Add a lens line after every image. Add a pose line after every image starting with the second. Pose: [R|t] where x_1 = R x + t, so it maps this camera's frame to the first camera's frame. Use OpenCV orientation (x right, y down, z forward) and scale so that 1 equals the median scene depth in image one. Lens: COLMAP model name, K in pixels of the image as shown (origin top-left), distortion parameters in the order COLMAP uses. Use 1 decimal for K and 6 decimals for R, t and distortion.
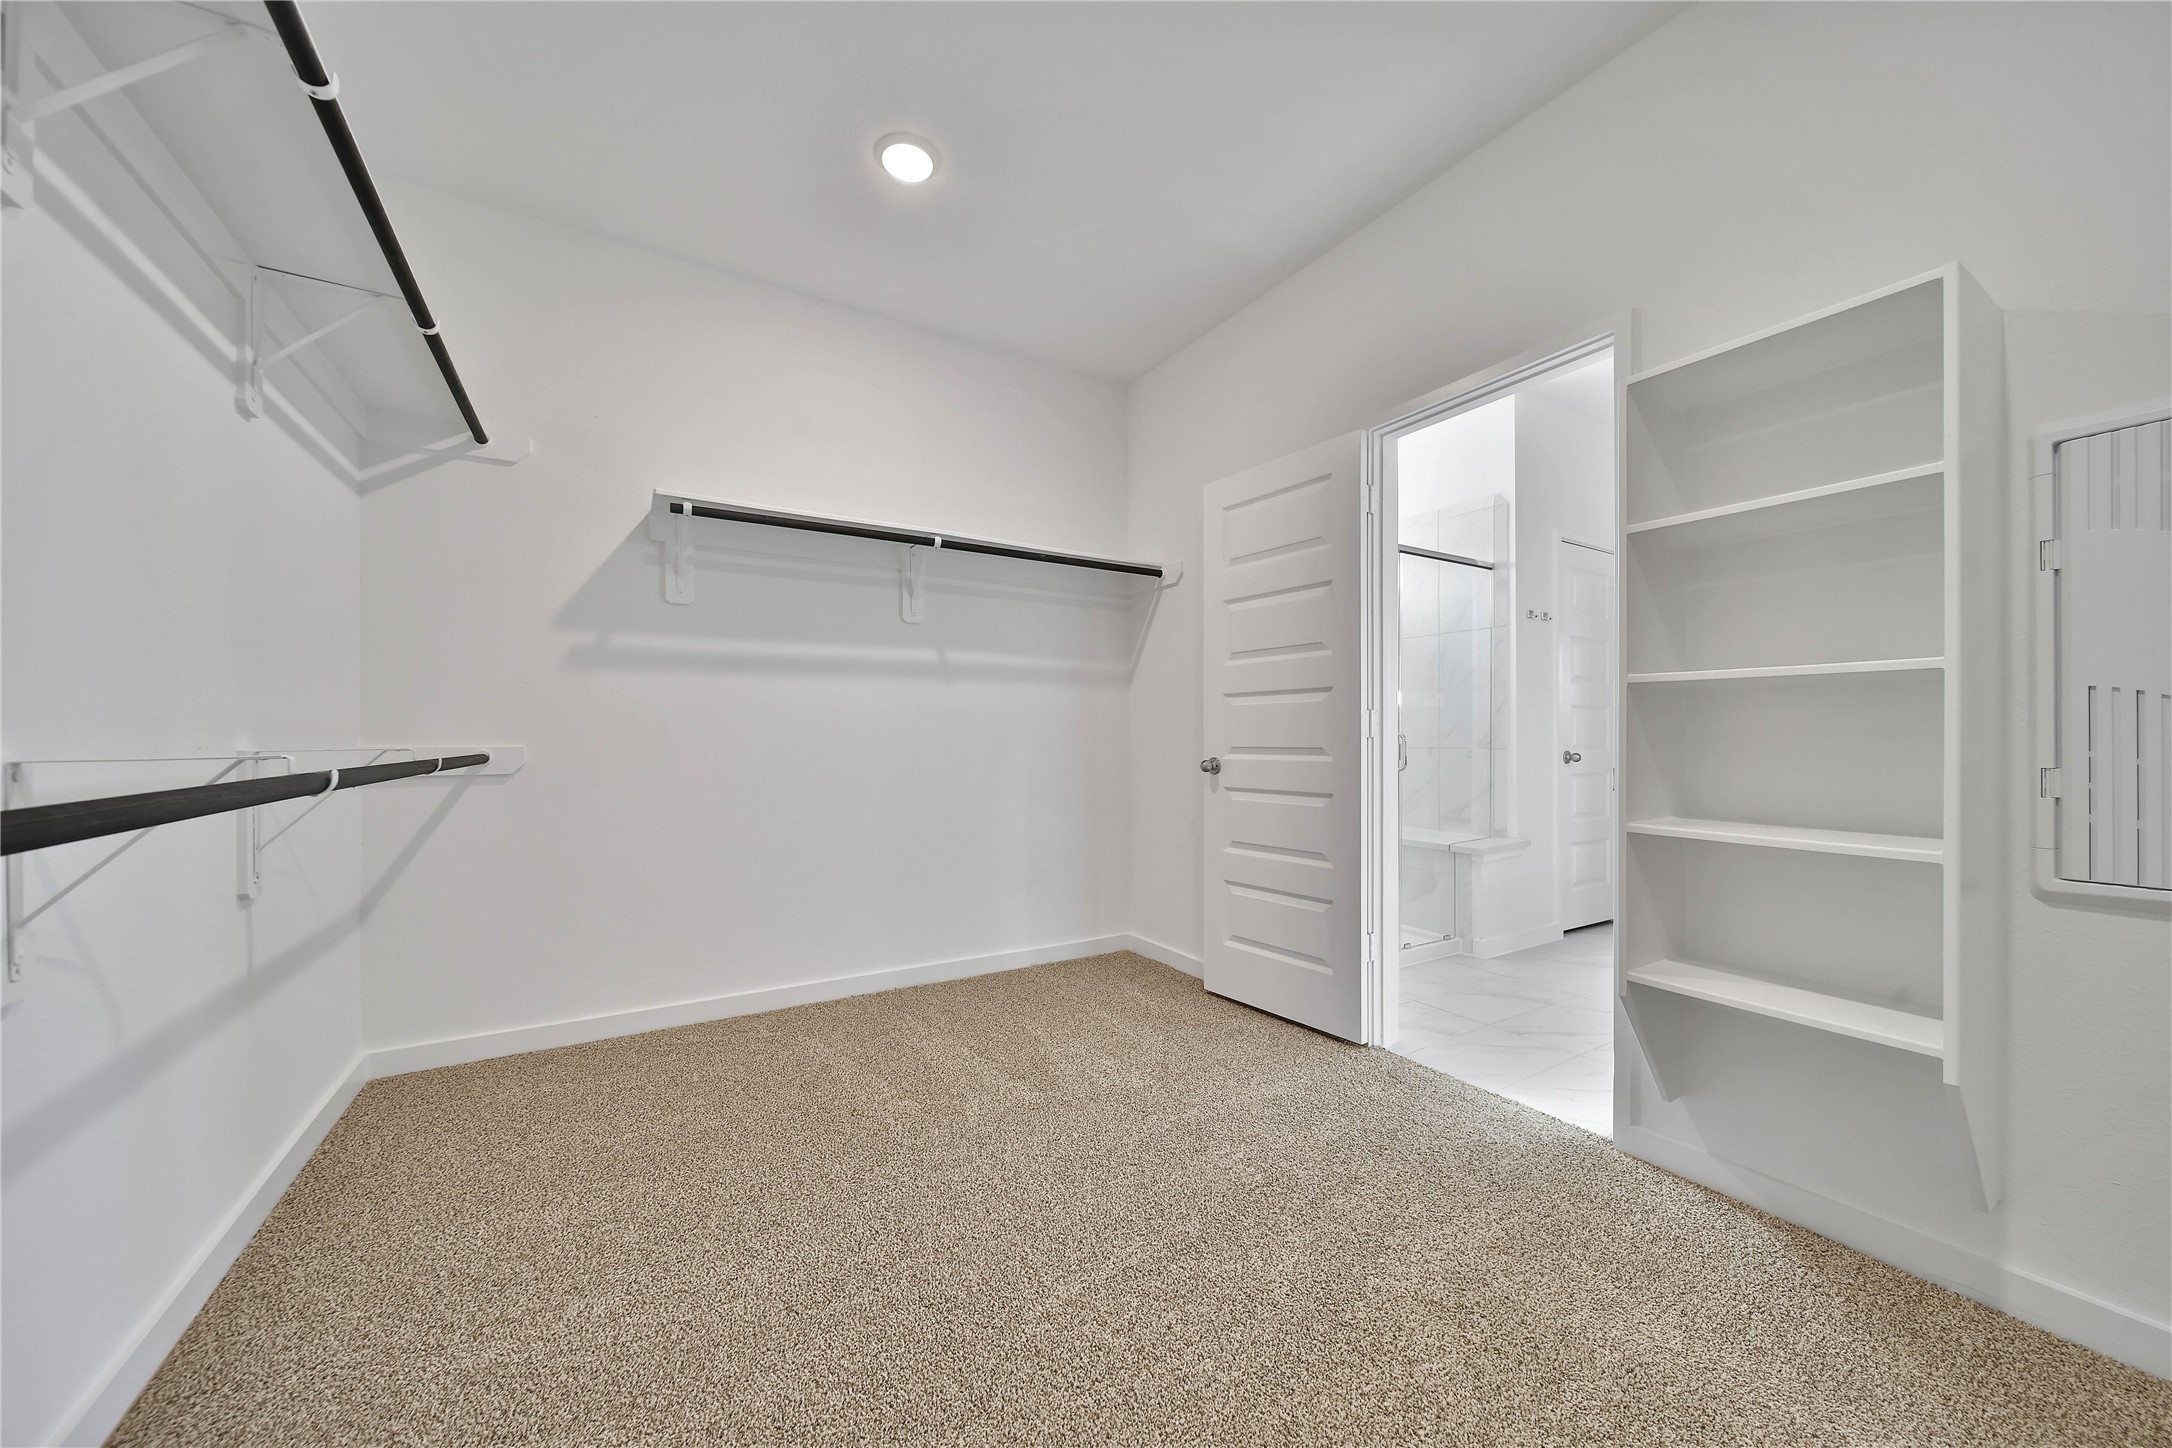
lens RADIAL K [[770.0, 0, 1082.1], [0, 770.0, 731.4], [0, 0, 1]] dist [-0.000745, -0.000325]
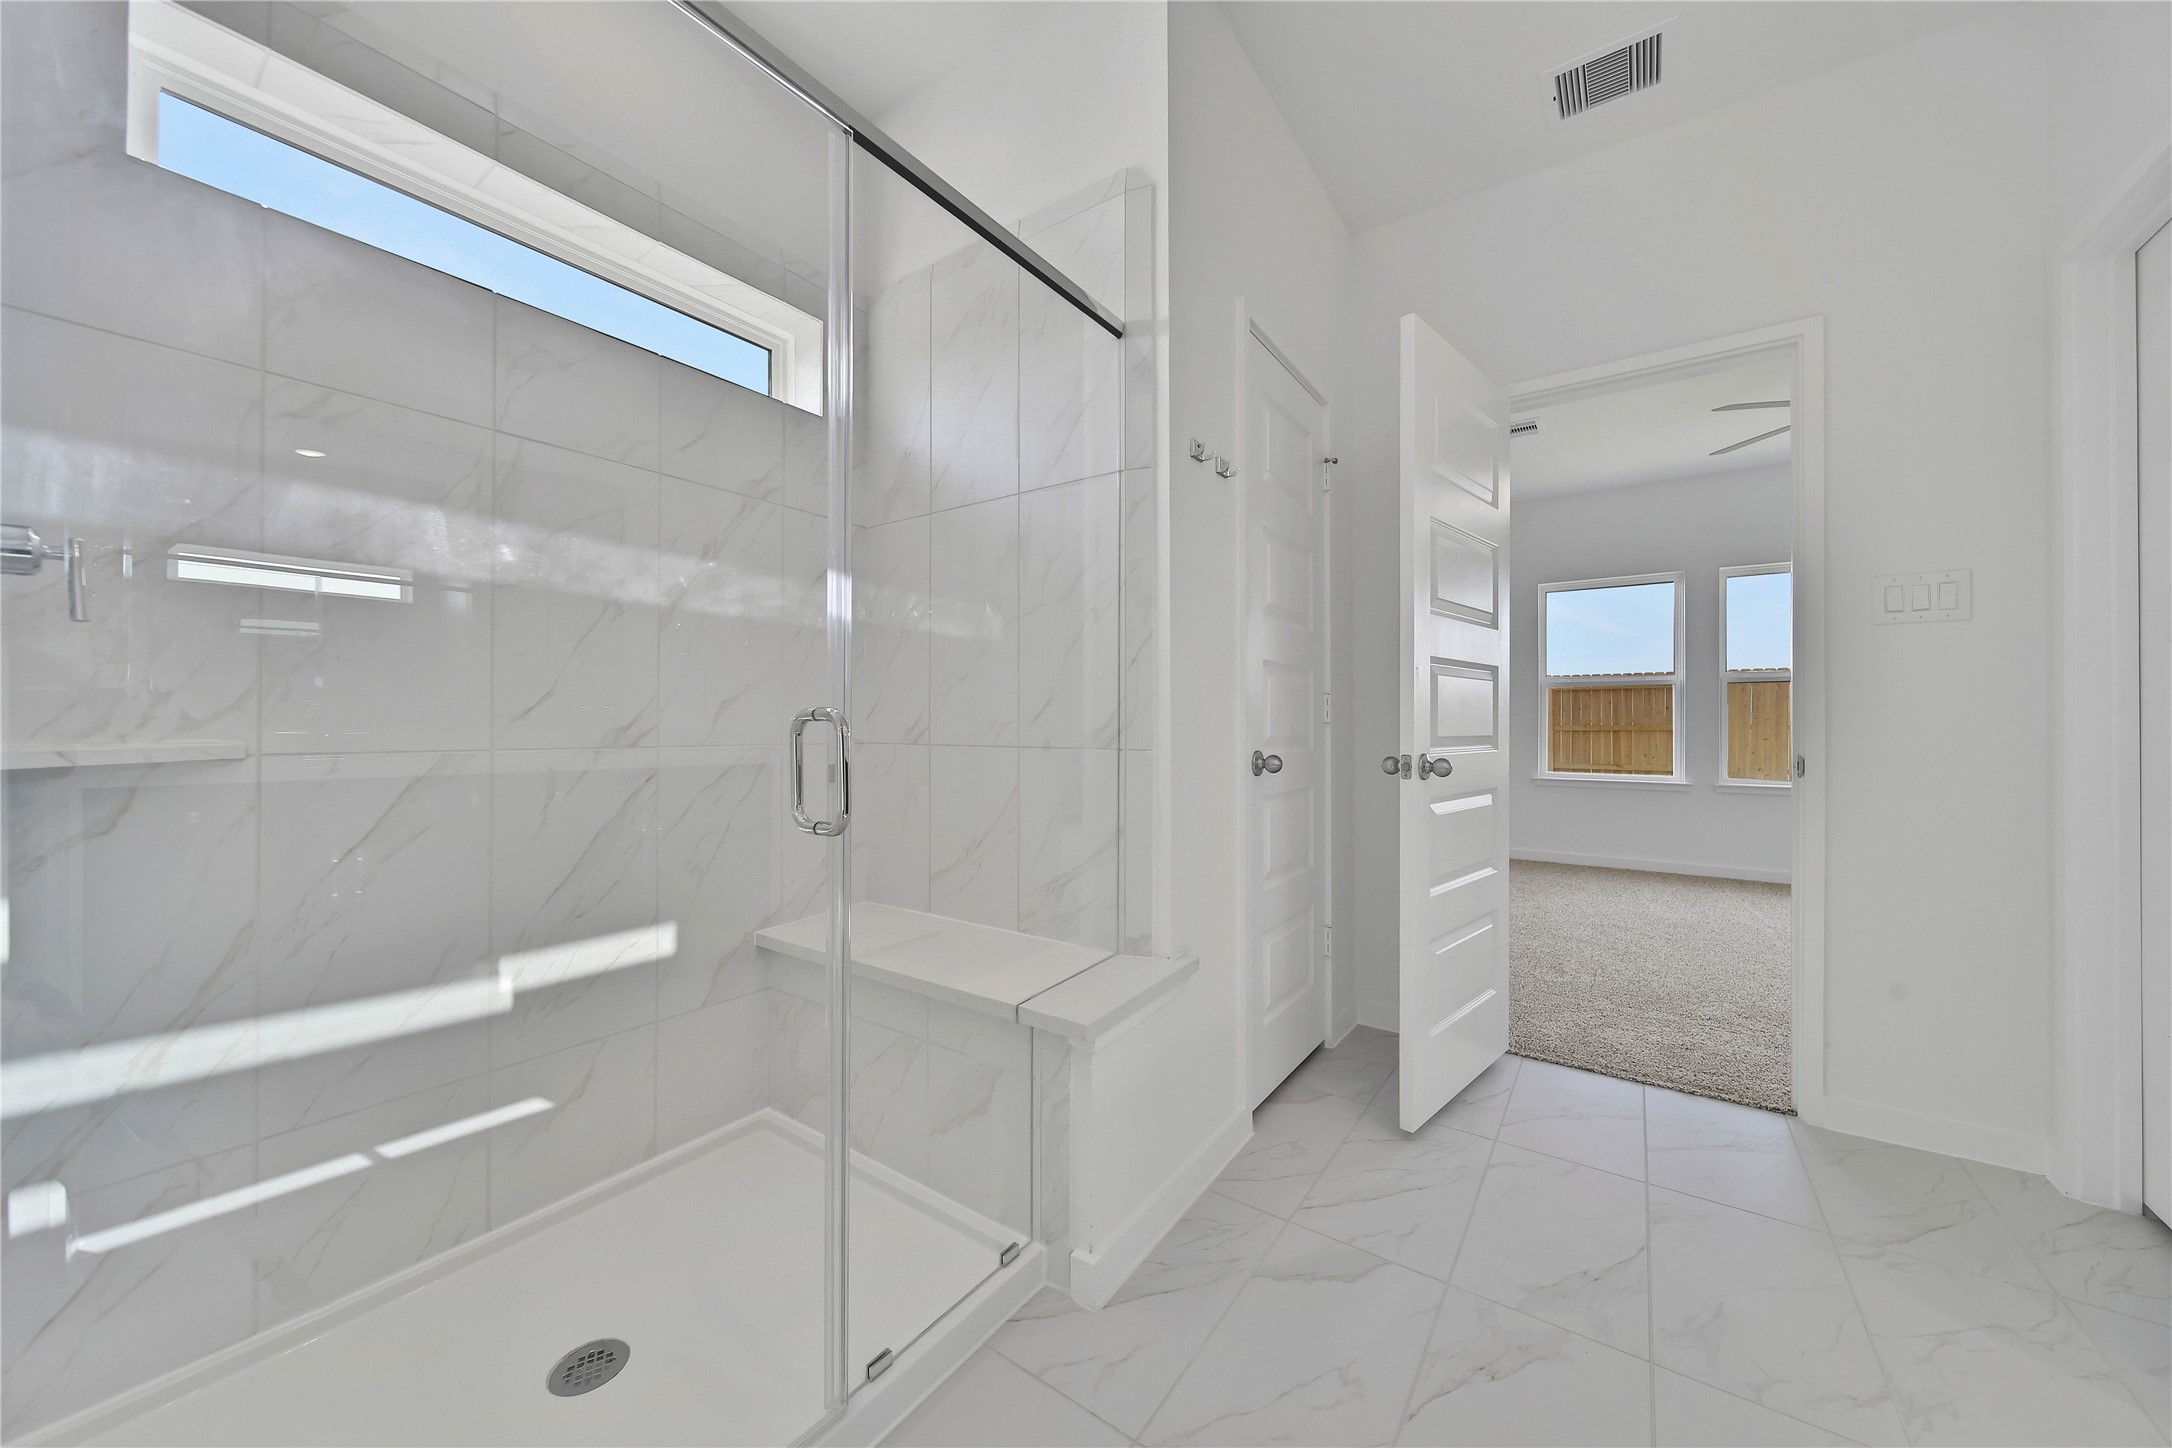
lens RADIAL K [[770.7, 0, 1087.0], [0, 770.7, 719.9], [0, 0, 1]] dist [-0.001478, -0.000204]
pose [[0.913981, 0.001249, 0.405754, 0.338746], [-0.000842, 0.999999, -0.001183, 0.006410], [-0.405755, 0.000740, 0.913981, 0.610447]]
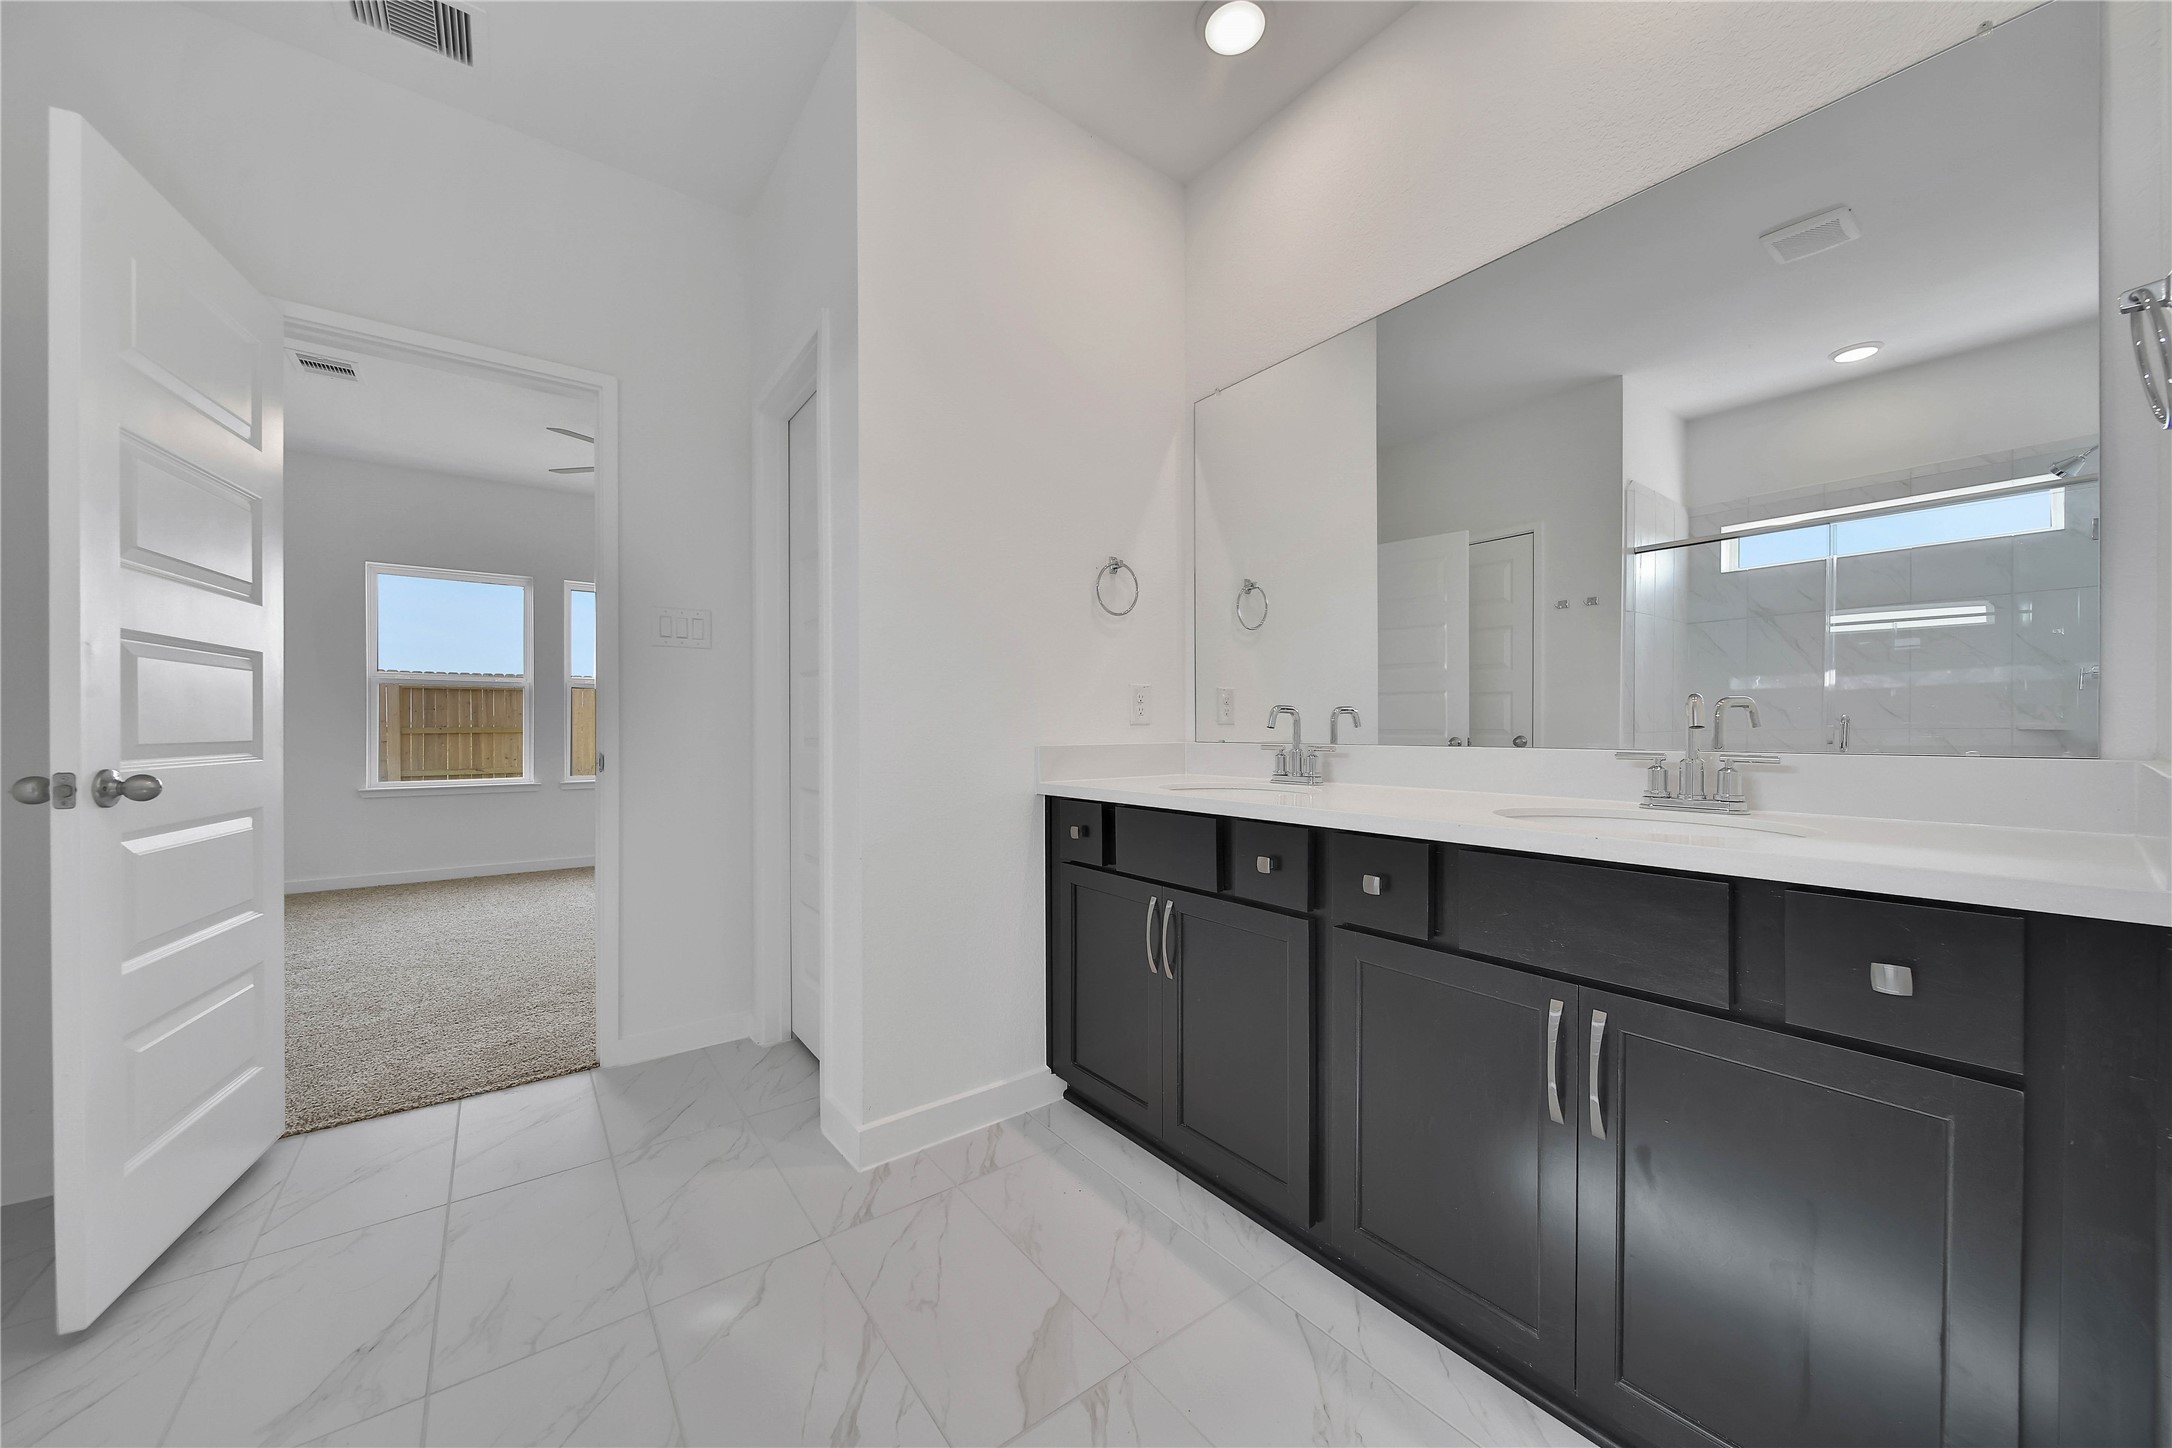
lens RADIAL K [[770.0, 0, 1082.1], [0, 770.0, 731.4], [0, 0, 1]] dist [-0.000745, -0.000325]
pose [[-0.104288, -0.008543, 0.994510, 0.353907], [-0.003119, 0.999961, 0.008263, 0.006398], [-0.994542, -0.002240, -0.104311, 0.585106]]
